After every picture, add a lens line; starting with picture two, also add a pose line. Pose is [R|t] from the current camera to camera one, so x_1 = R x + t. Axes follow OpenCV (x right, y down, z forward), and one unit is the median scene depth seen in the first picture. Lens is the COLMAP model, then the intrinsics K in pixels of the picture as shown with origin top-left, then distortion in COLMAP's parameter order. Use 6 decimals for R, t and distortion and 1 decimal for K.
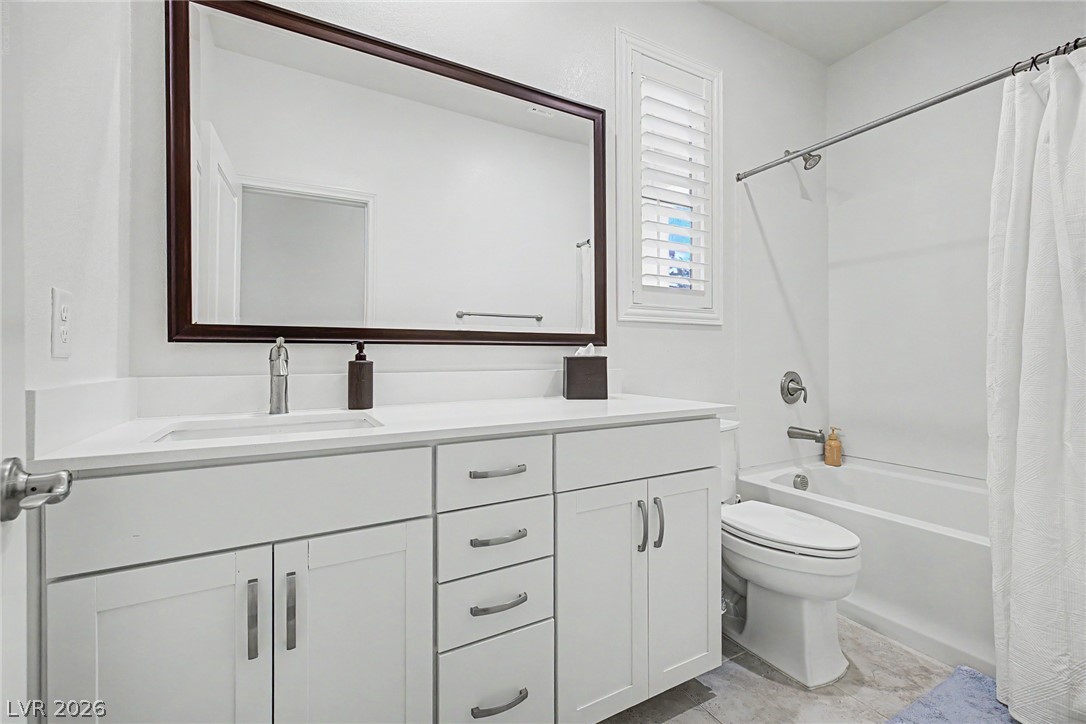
lens RADIAL K [[416.8, 0, 544.9], [0, 416.8, 360.9], [0, 0, 1]] dist [0.001870, 0.000048]
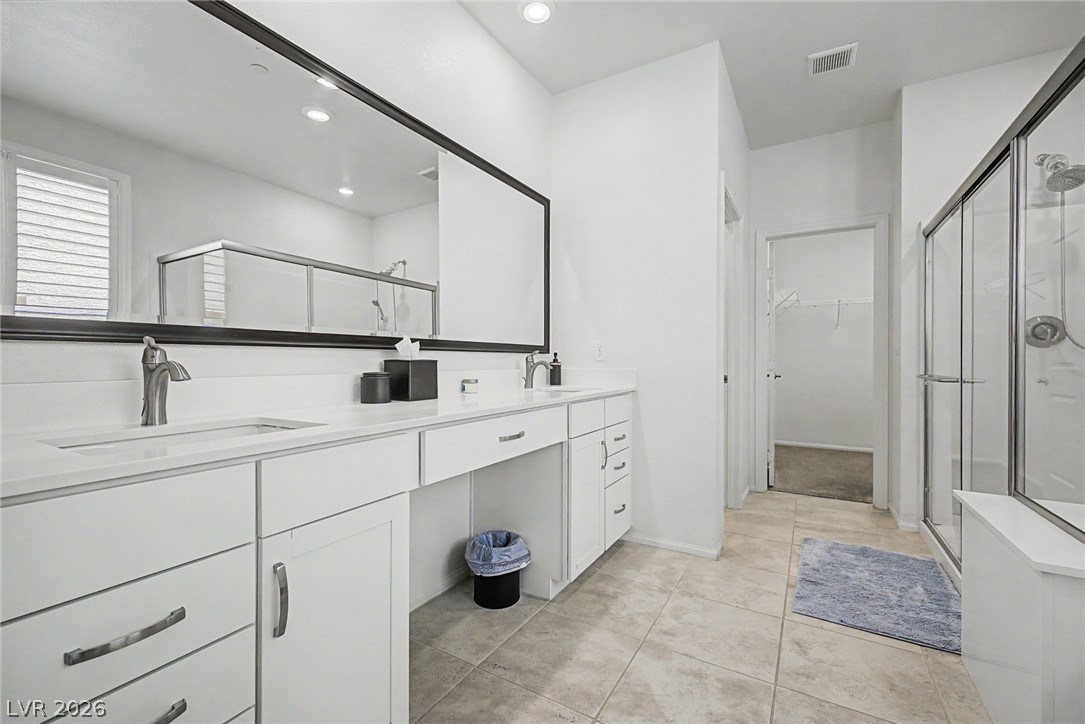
lens RADIAL K [[455.9, 0, 544.1], [0, 455.9, 360.4], [0, 0, 1]] dist [0.005717, -0.000146]
pose [[0.845960, 0.004248, 0.533229, -0.603095], [0.001576, 0.999944, -0.010466, 0.003916], [-0.533244, 0.009695, 0.845906, -0.313582]]
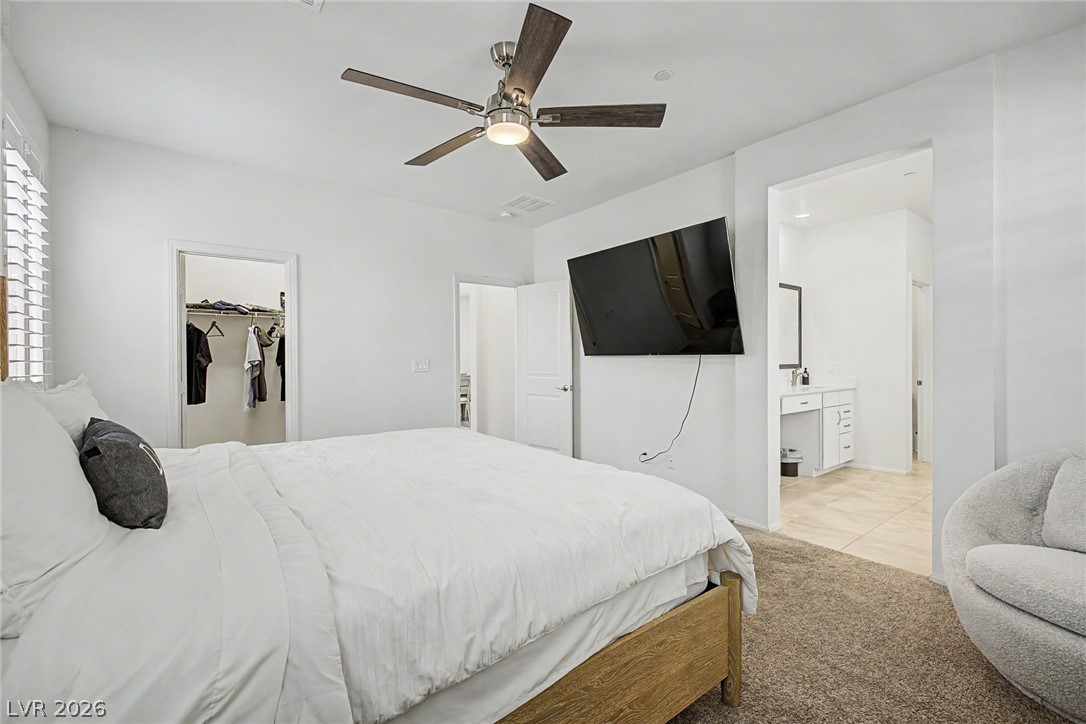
lens RADIAL K [[456.3, 0, 546.4], [0, 456.3, 361.8], [0, 0, 1]] dist [0.005717, -0.000146]
pose [[0.984859, -0.001428, 0.173351, -1.693532], [0.002329, 0.999985, -0.004992, -0.054510], [-0.173341, 0.005320, 0.984847, -1.424772]]
